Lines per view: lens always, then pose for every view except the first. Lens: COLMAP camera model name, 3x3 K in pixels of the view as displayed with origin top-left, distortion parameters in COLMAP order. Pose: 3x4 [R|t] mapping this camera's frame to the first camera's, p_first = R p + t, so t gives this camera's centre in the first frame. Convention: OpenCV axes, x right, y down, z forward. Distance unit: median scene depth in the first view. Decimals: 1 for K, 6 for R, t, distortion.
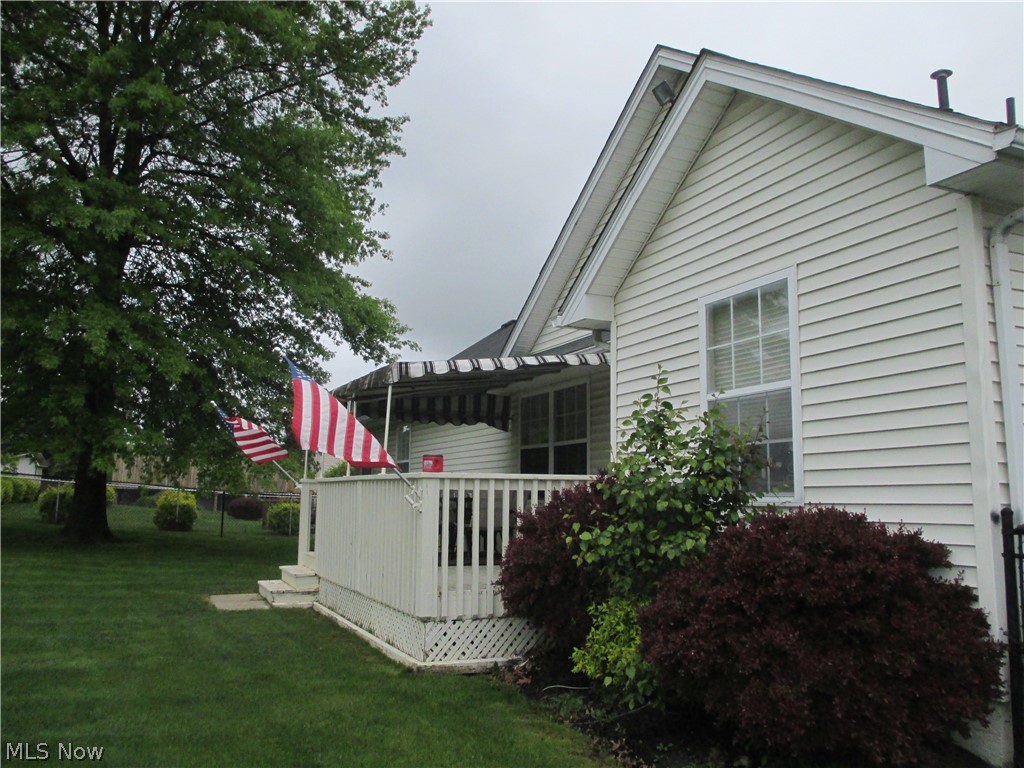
lens RADIAL K [[852.1, 0, 512.0], [0, 852.1, 384.0], [0, 0, 1]] dist [-0.017708, 0.000246]
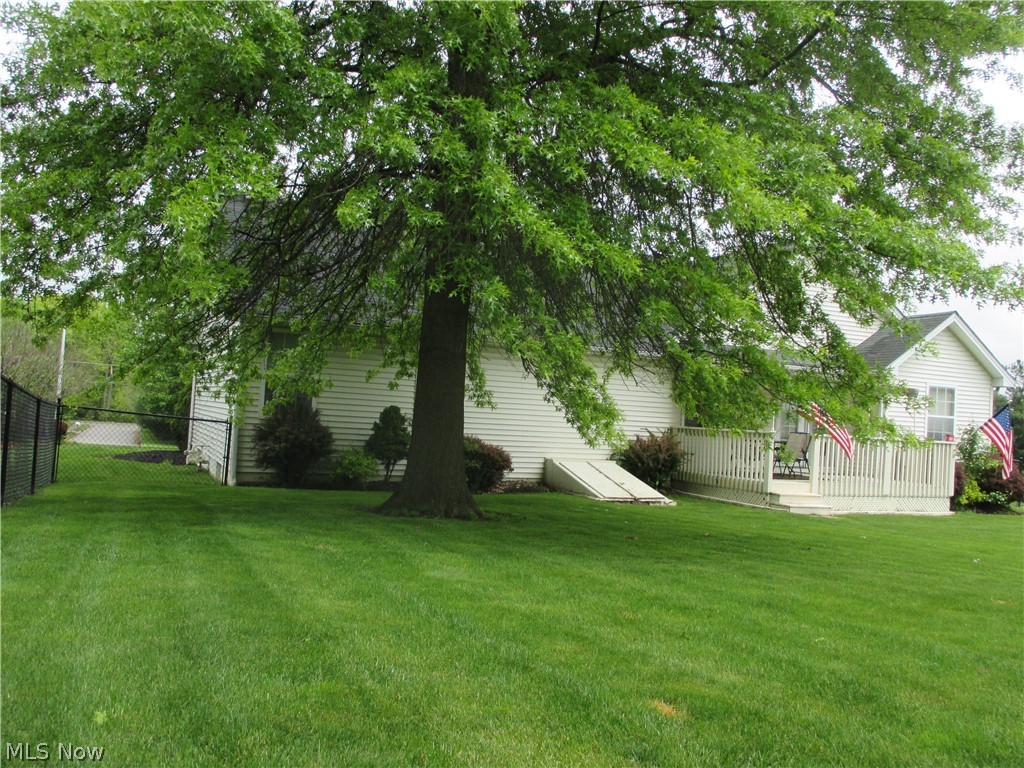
lens RADIAL K [[852.1, 0, 512.0], [0, 852.1, 384.0], [0, 0, 1]] dist [-0.017708, 0.000246]
pose [[-0.034894, 0.026908, 0.999029, -2.855676], [-0.187025, 0.981801, -0.032977, 0.291458], [-0.981735, -0.187994, -0.029227, 2.632582]]
